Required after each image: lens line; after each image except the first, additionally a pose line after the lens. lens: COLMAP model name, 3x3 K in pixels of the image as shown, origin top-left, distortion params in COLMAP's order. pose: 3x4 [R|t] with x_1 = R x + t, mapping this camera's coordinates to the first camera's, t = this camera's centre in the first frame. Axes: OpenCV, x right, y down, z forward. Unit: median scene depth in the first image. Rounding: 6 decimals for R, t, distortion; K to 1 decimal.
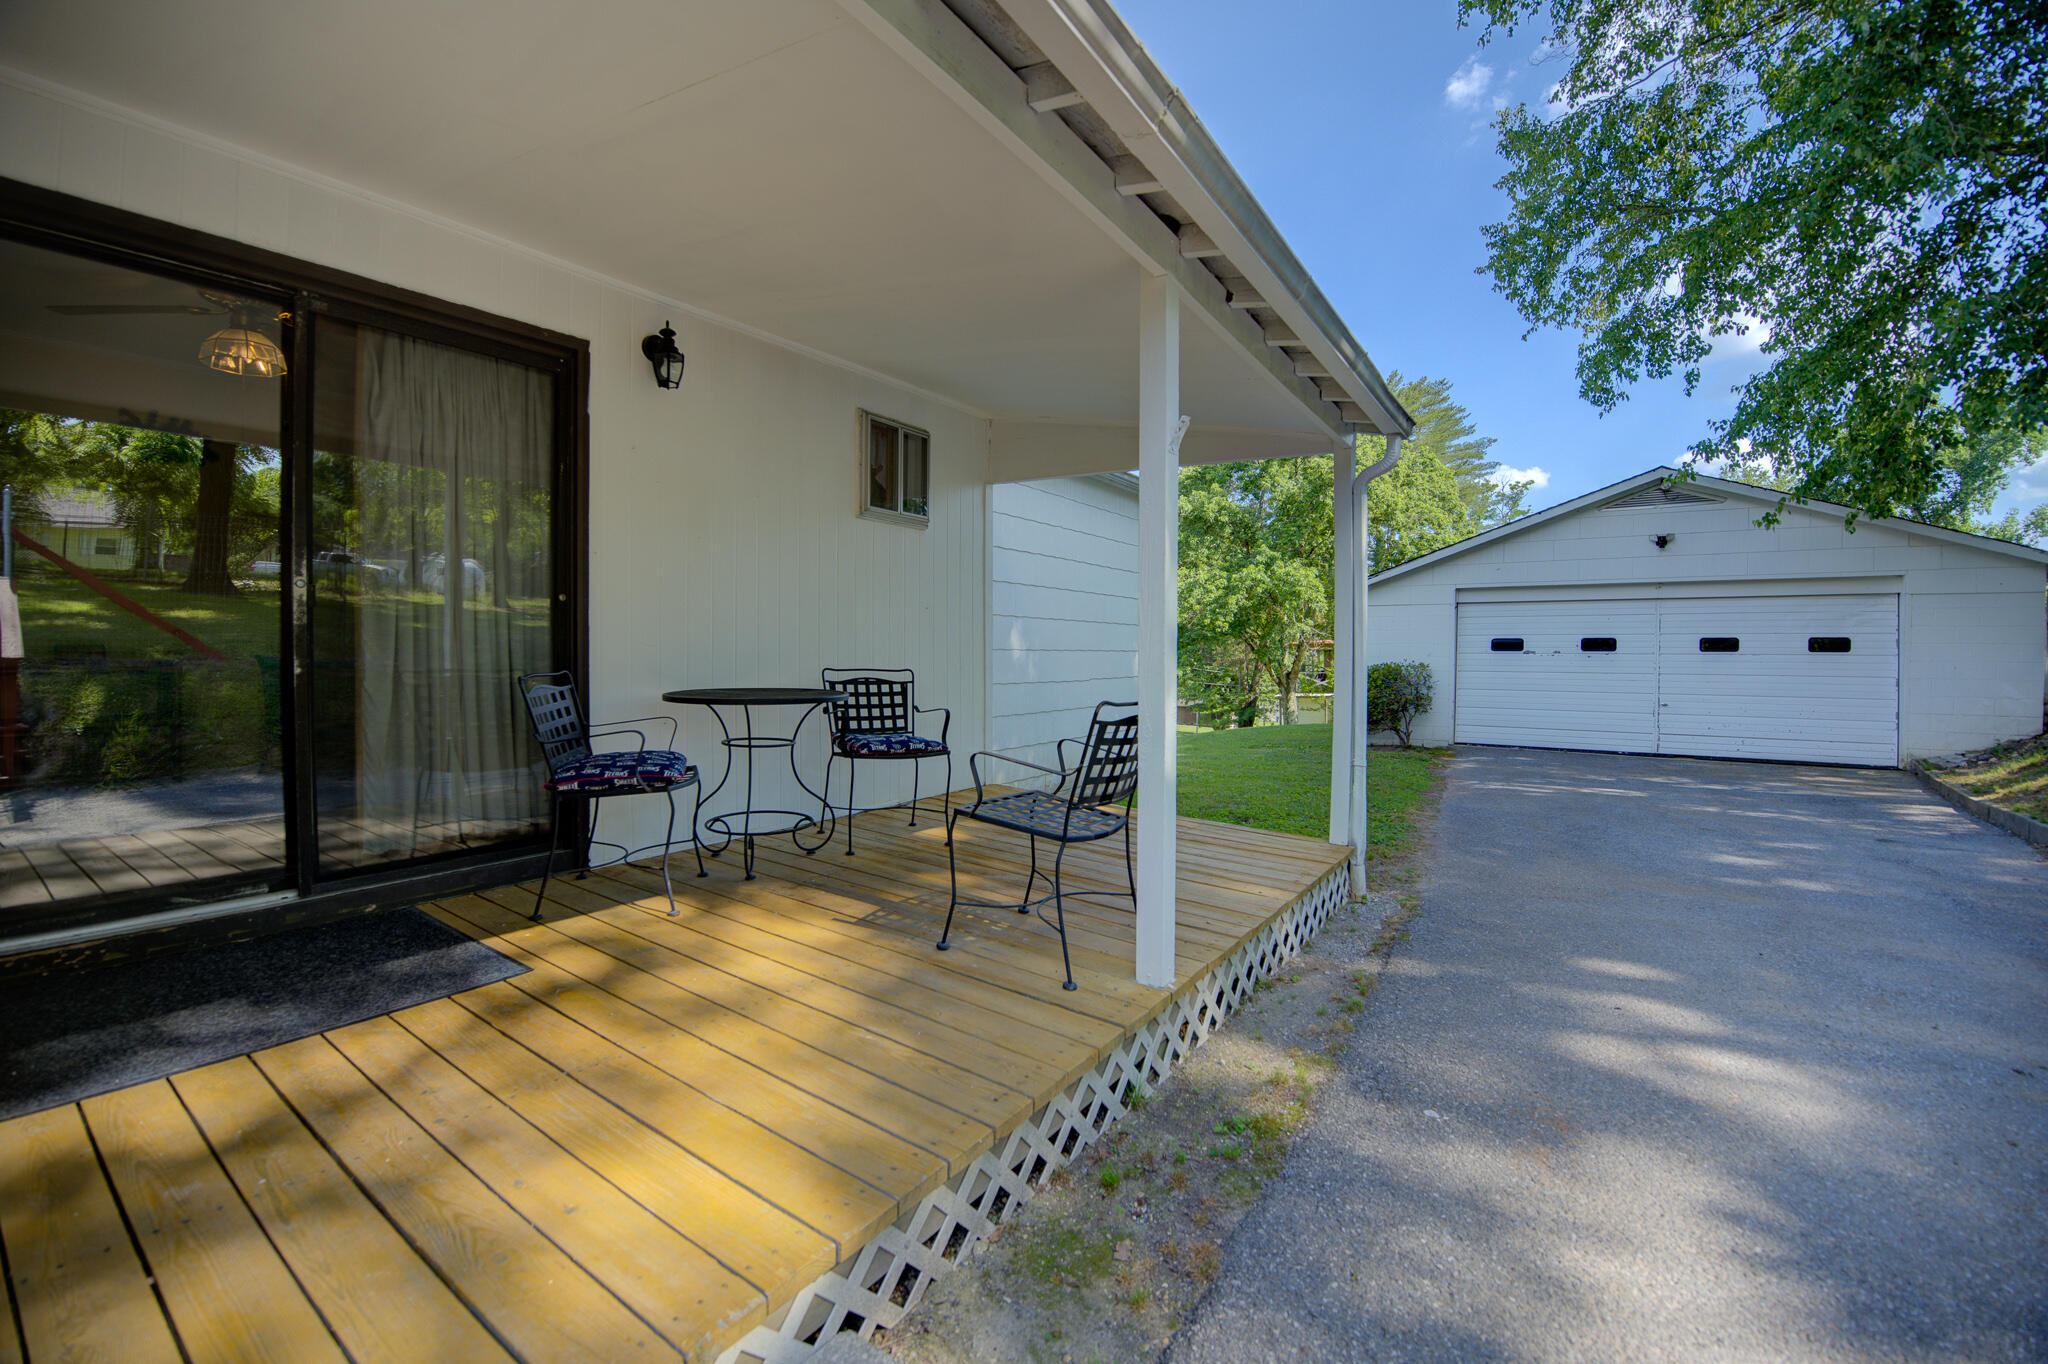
lens RADIAL K [[842.6, 0, 1013.6], [0, 842.6, 669.3], [0, 0, 1]] dist [-0.044090, -0.000528]
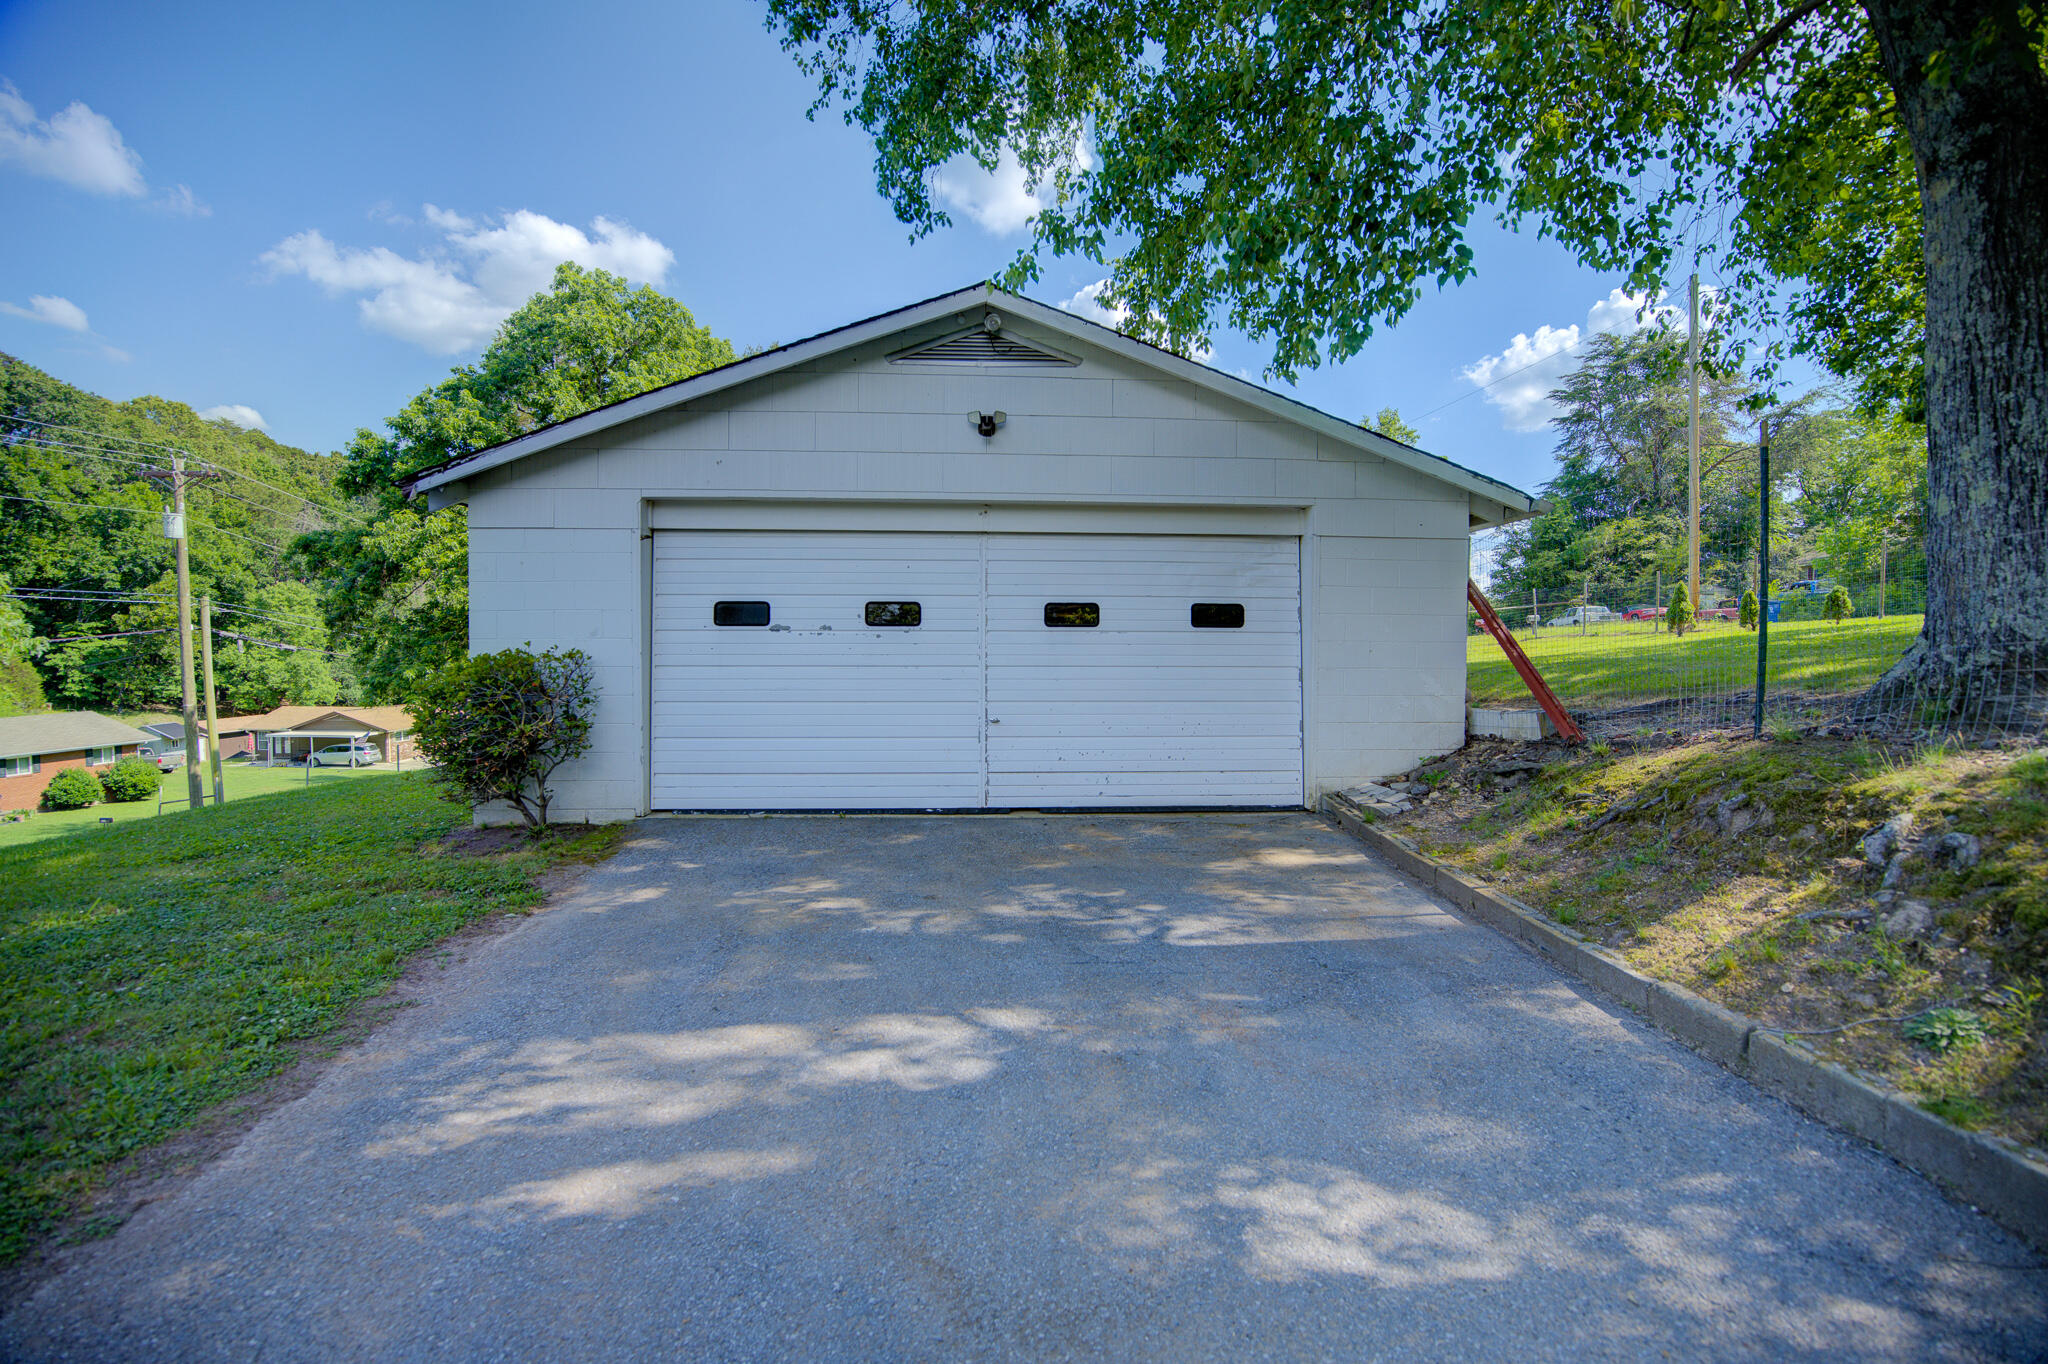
lens RADIAL K [[824.7, 0, 1026.6], [0, 824.7, 684.6], [0, 0, 1]] dist [-0.039539, -0.003157]
pose [[0.776275, -0.029339, 0.629712, 0.478844], [0.011567, 0.999411, 0.032304, 0.000146], [-0.630289, -0.017793, 0.776157, 0.574499]]
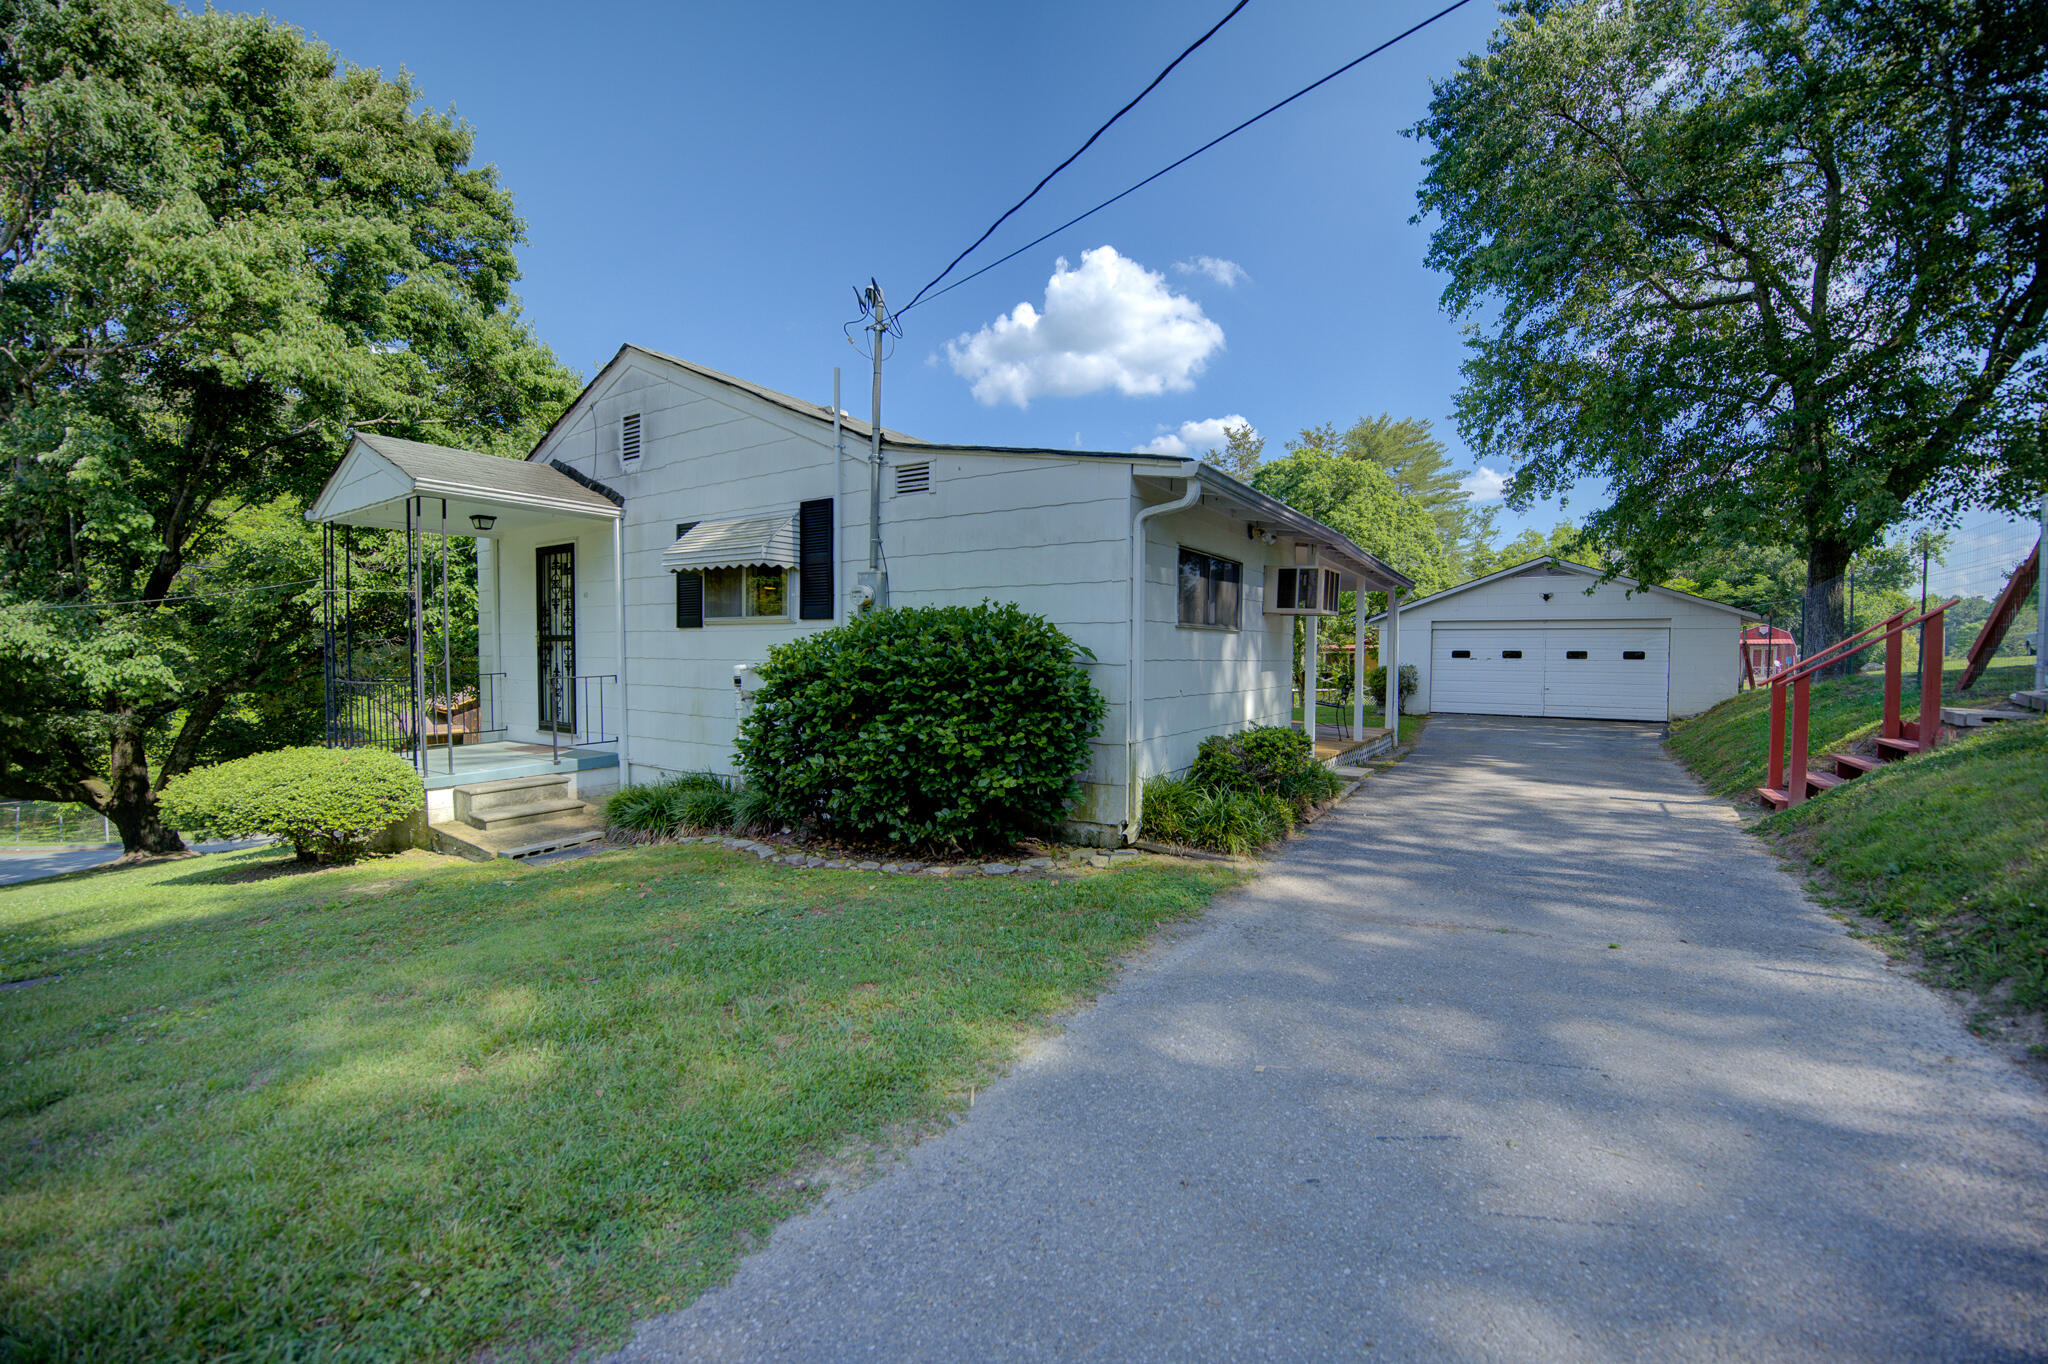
lens RADIAL K [[837.6, 0, 1030.1], [0, 837.6, 684.5], [0, 0, 1]] dist [-0.042174, -0.001188]
pose [[0.999431, -0.001927, 0.033673, -0.406360], [0.001336, 0.999845, 0.017551, 0.001198], [-0.033701, -0.017496, 0.999279, -0.785554]]
